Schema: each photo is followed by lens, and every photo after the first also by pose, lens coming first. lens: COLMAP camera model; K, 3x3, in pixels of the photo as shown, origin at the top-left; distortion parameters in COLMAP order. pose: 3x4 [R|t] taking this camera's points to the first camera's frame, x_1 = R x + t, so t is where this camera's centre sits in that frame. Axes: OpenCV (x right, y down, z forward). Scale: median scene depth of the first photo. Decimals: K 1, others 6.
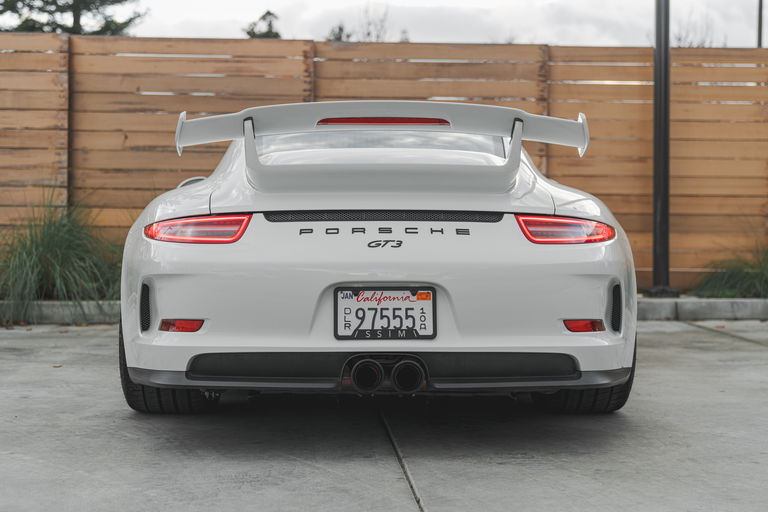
lens RADIAL K [[1153.5, 0, 384.0], [0, 1153.5, 256.0], [0, 0, 1]] dist [0.013308, -0.042459]
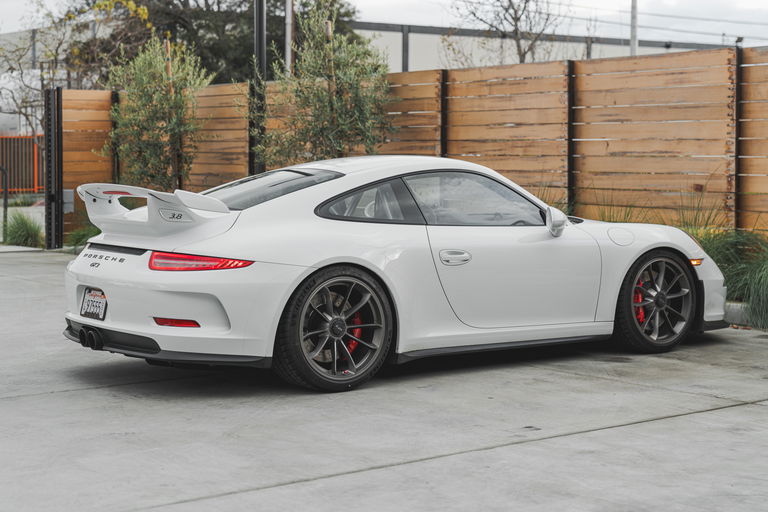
lens RADIAL K [[1254.1, 0, 384.0], [0, 1254.1, 256.0], [0, 0, 1]] dist [-0.026602, -0.061204]
pose [[0.574858, 0.053881, -0.816478, 0.750379], [-0.023615, 0.998506, 0.049267, -0.053089], [0.817913, -0.009040, 0.575271, 0.103479]]
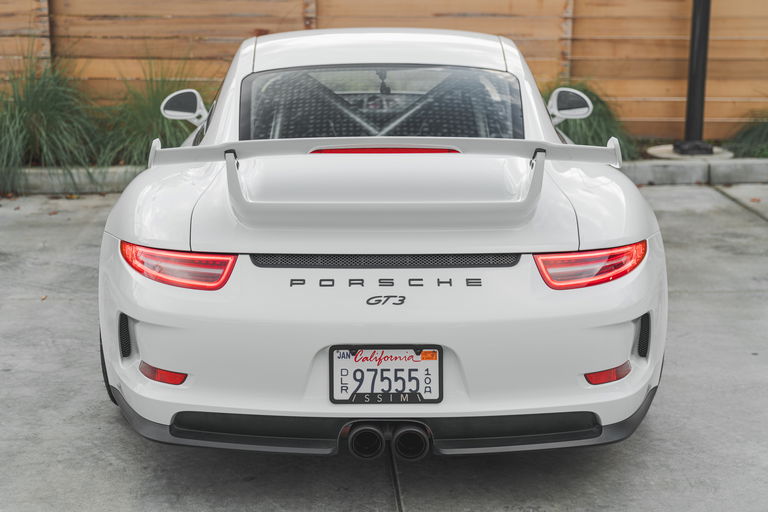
lens RADIAL K [[1193.3, 0, 361.5], [0, 1193.3, 258.7], [0, 0, 1]] dist [-0.005820, 0.153548]
pose [[0.999541, 0.002091, -0.030227, 0.003991], [0.004400, 0.977022, 0.213091, -0.097330], [0.029978, -0.213126, 0.976565, 0.043241]]
